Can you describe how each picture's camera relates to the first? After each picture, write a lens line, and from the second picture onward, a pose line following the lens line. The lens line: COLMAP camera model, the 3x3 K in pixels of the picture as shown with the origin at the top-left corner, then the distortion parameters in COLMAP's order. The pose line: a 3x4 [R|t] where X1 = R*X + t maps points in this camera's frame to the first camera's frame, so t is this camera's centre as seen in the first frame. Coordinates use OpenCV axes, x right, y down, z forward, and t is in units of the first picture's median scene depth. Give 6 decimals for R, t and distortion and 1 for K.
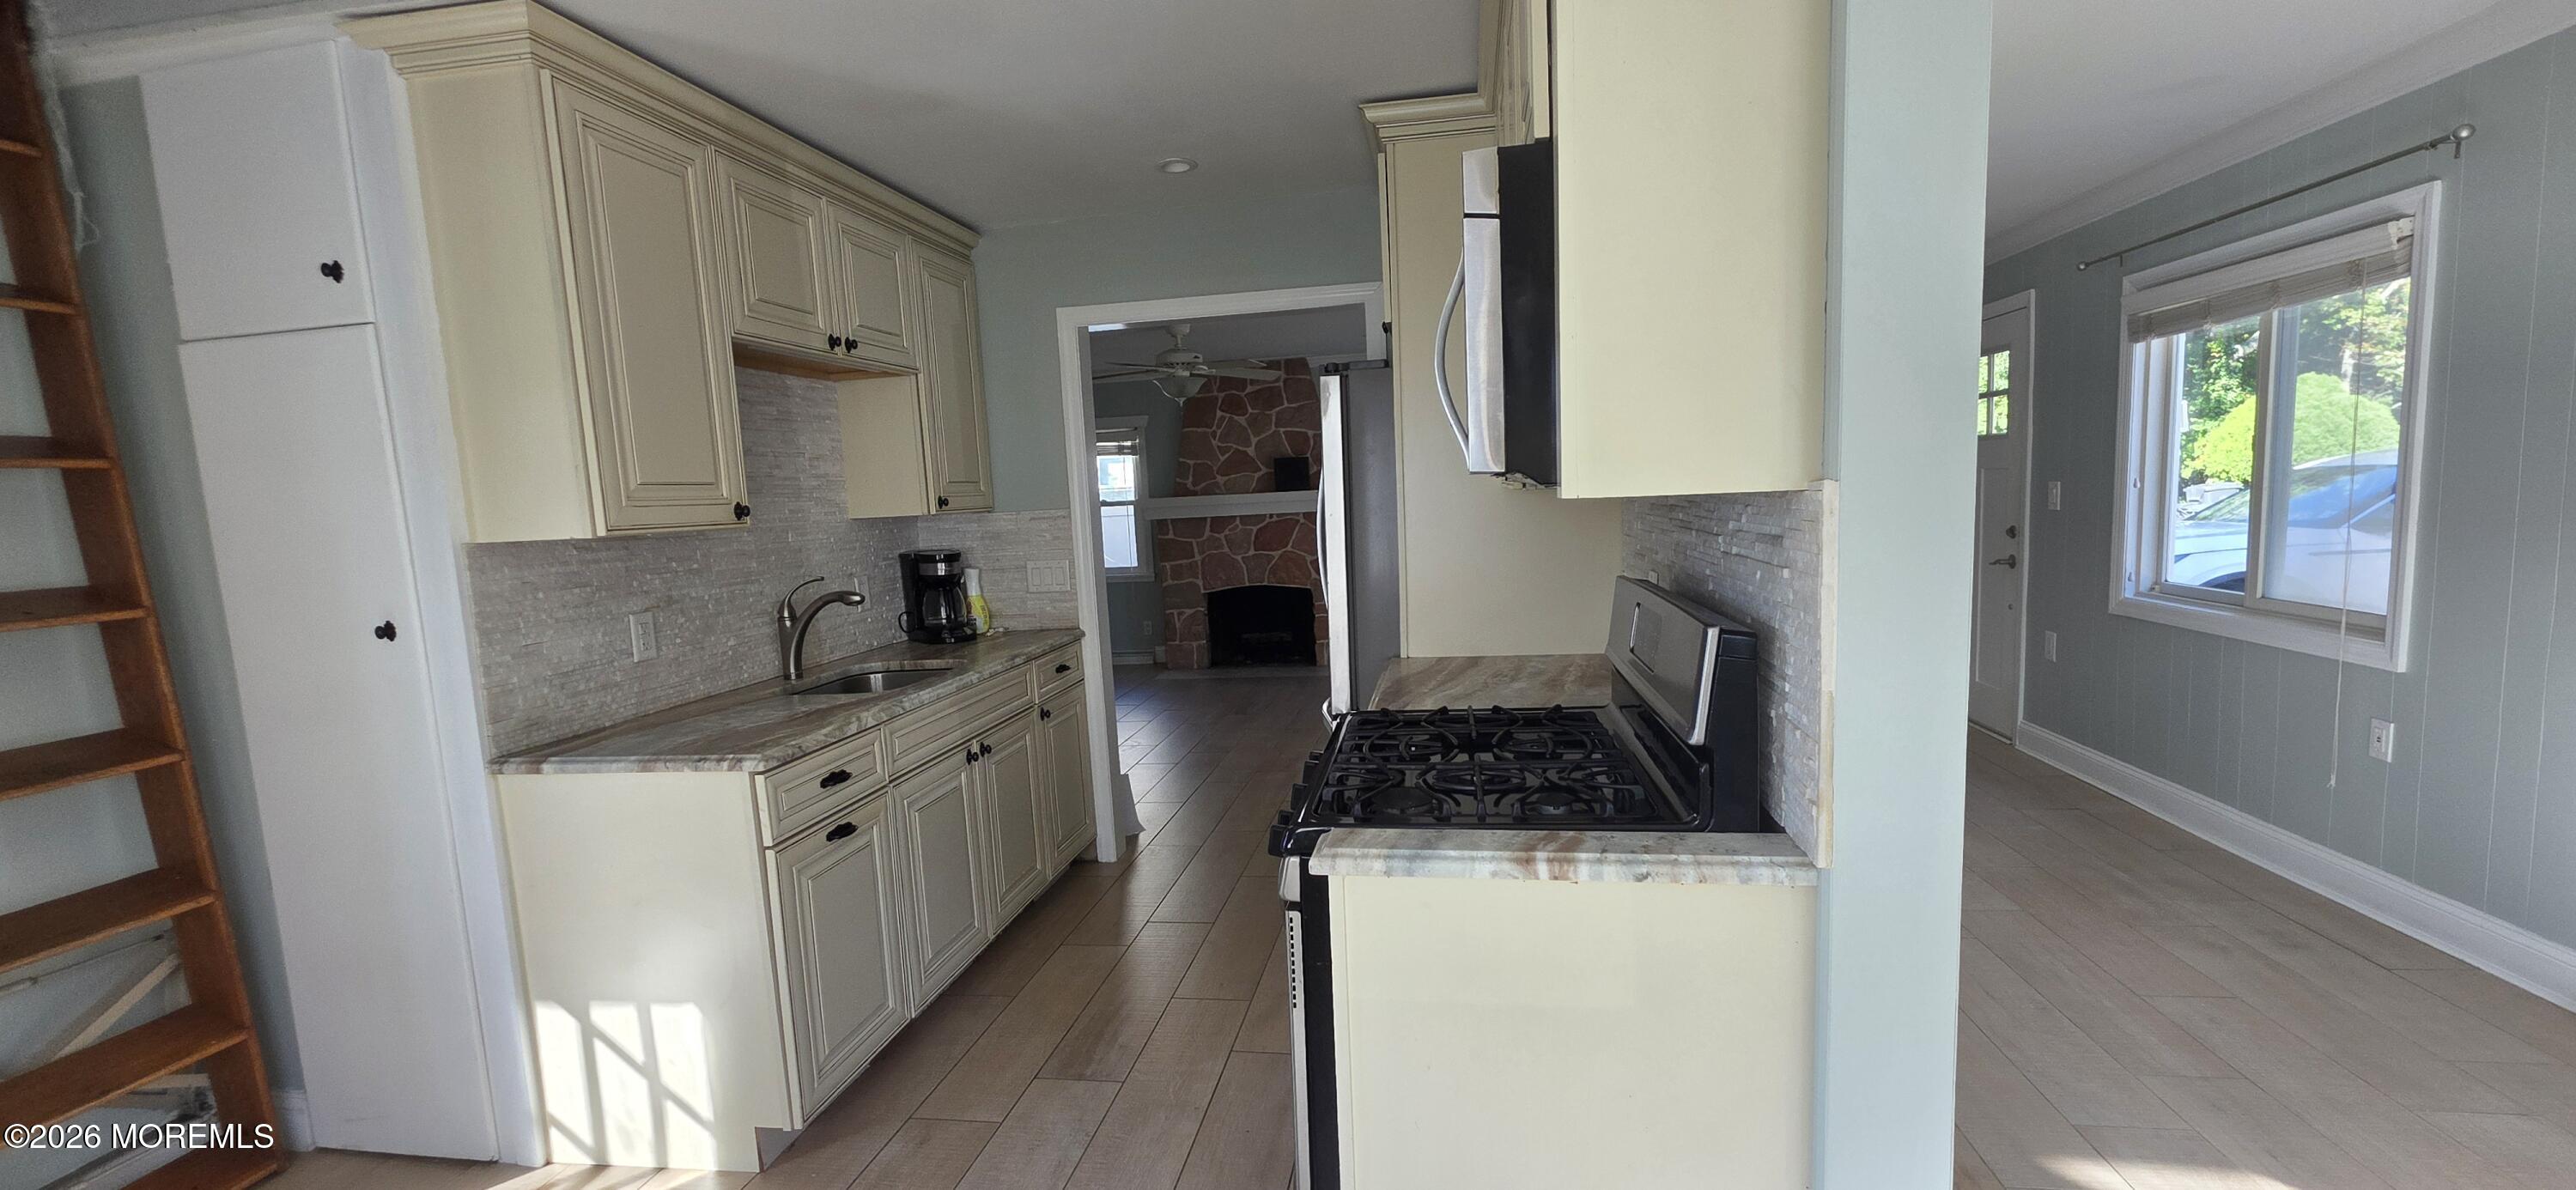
lens RADIAL K [[1030.8, 0, 1290.7], [0, 1030.8, 603.9], [0, 0, 1]] dist [0.000341, -0.000243]
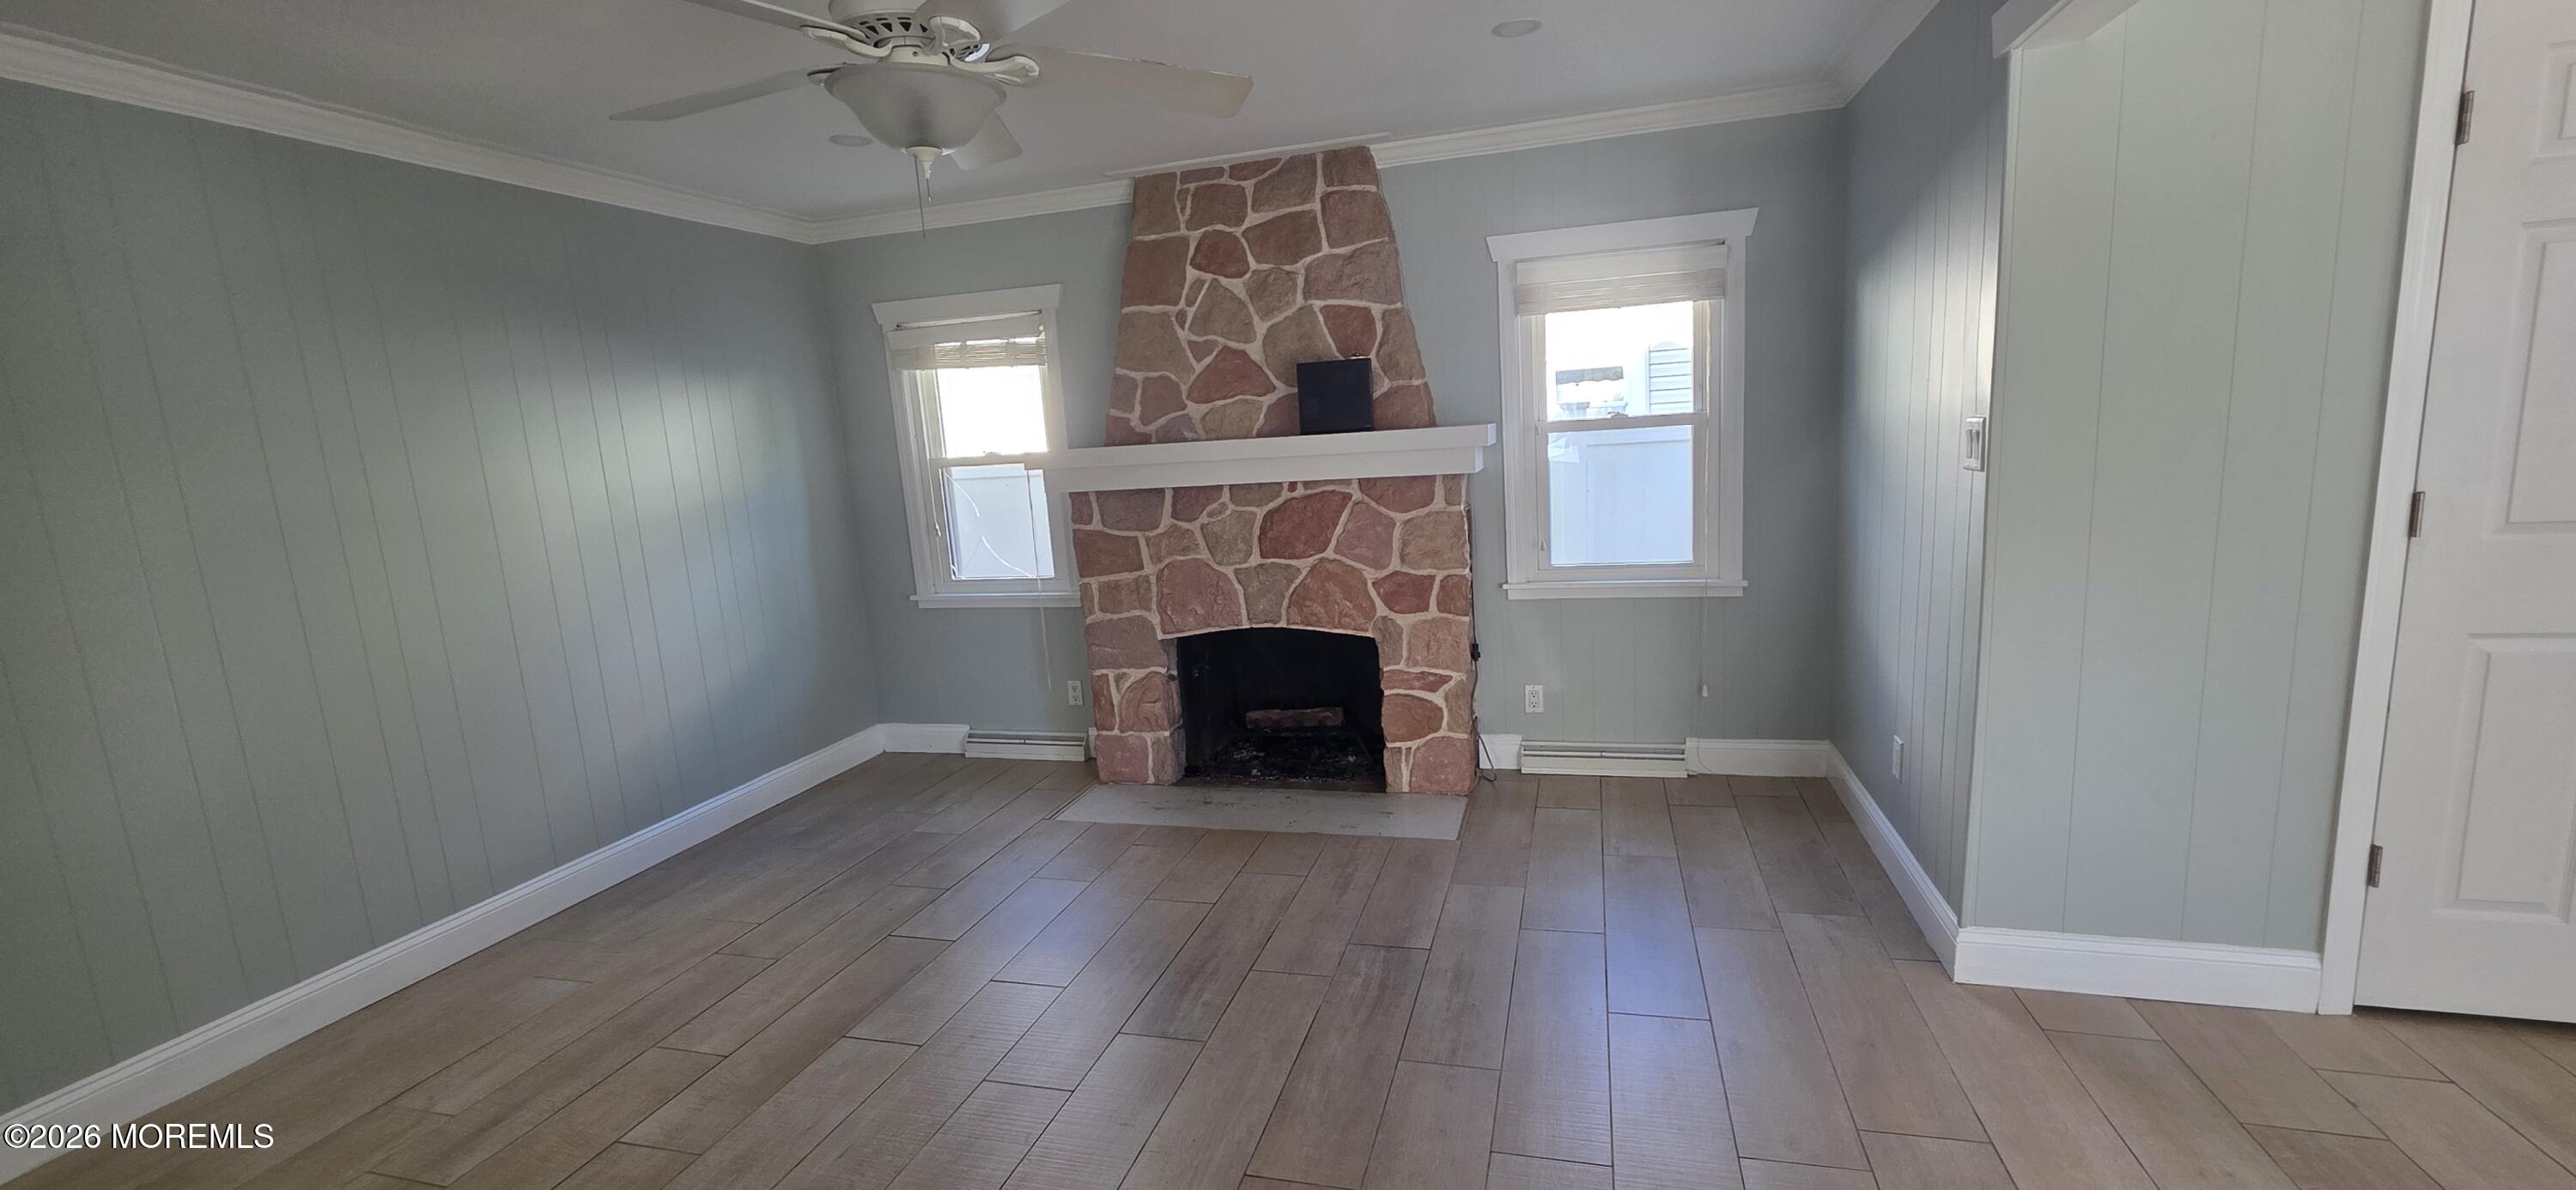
lens RADIAL K [[1030.8, 0, 1290.7], [0, 1030.8, 603.9], [0, 0, 1]] dist [0.000341, -0.000243]
pose [[0.995567, 0.006824, -0.093810, 0.024529], [-0.001434, 0.998350, 0.057408, -0.056712], [0.094047, -0.057019, 0.993934, 0.510217]]
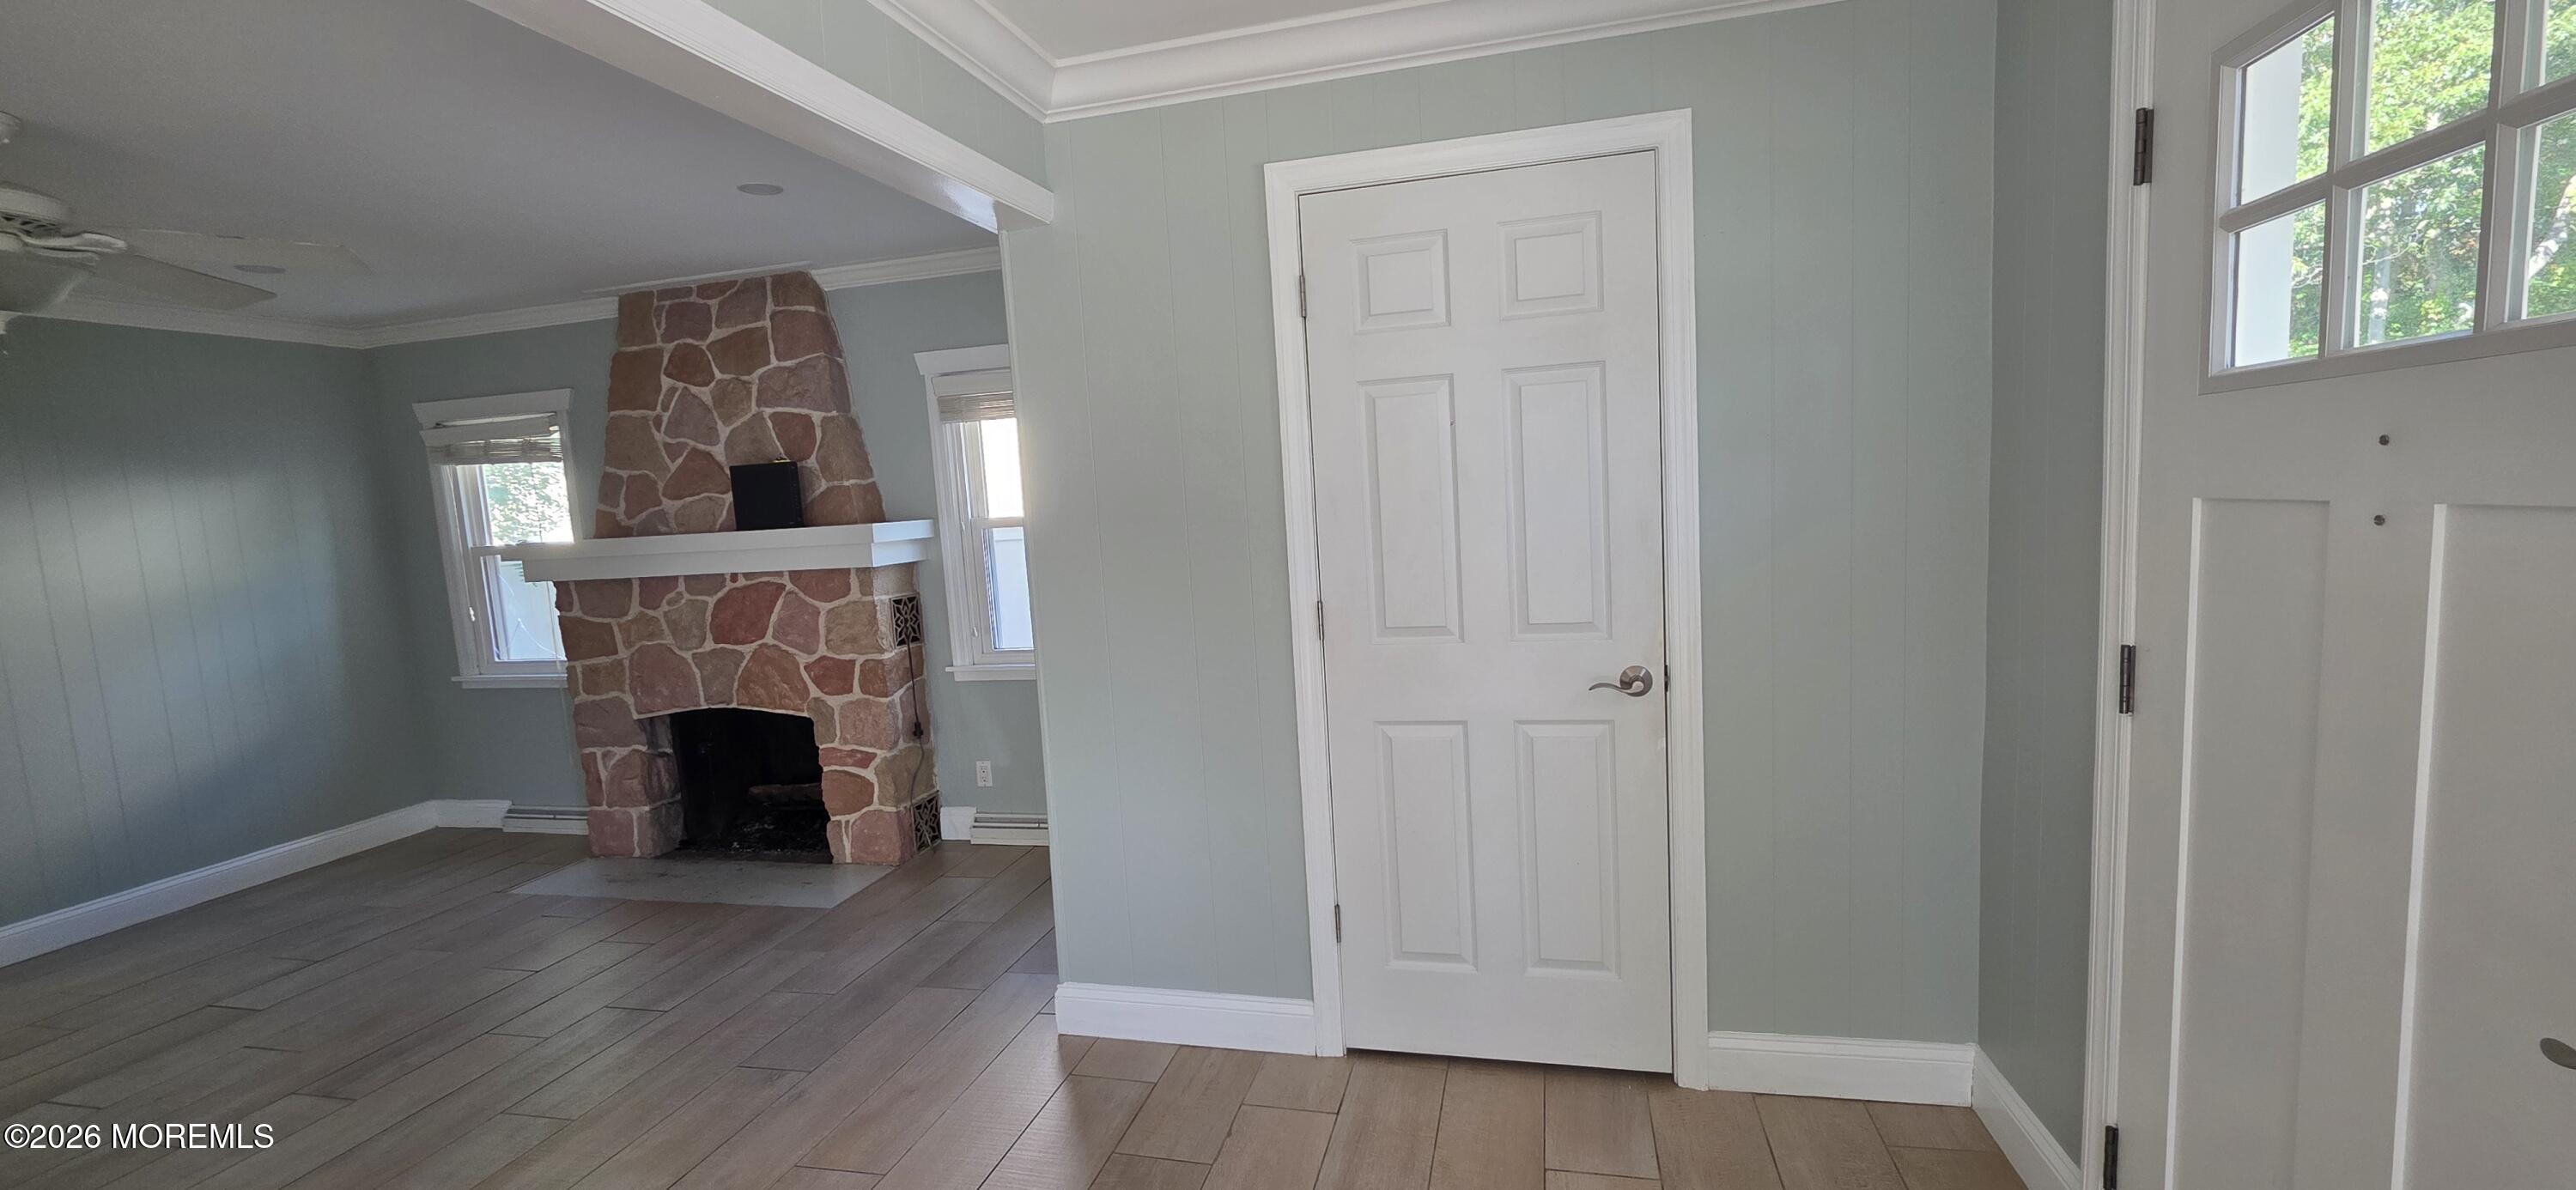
lens RADIAL K [[1030.8, 0, 1290.7], [0, 1030.8, 603.9], [0, 0, 1]] dist [0.000341, -0.000243]
pose [[0.998087, 0.000127, -0.061826, 0.285348], [-0.000488, 0.999983, -0.005826, -0.067358], [0.061824, 0.005845, 0.998070, 0.489947]]
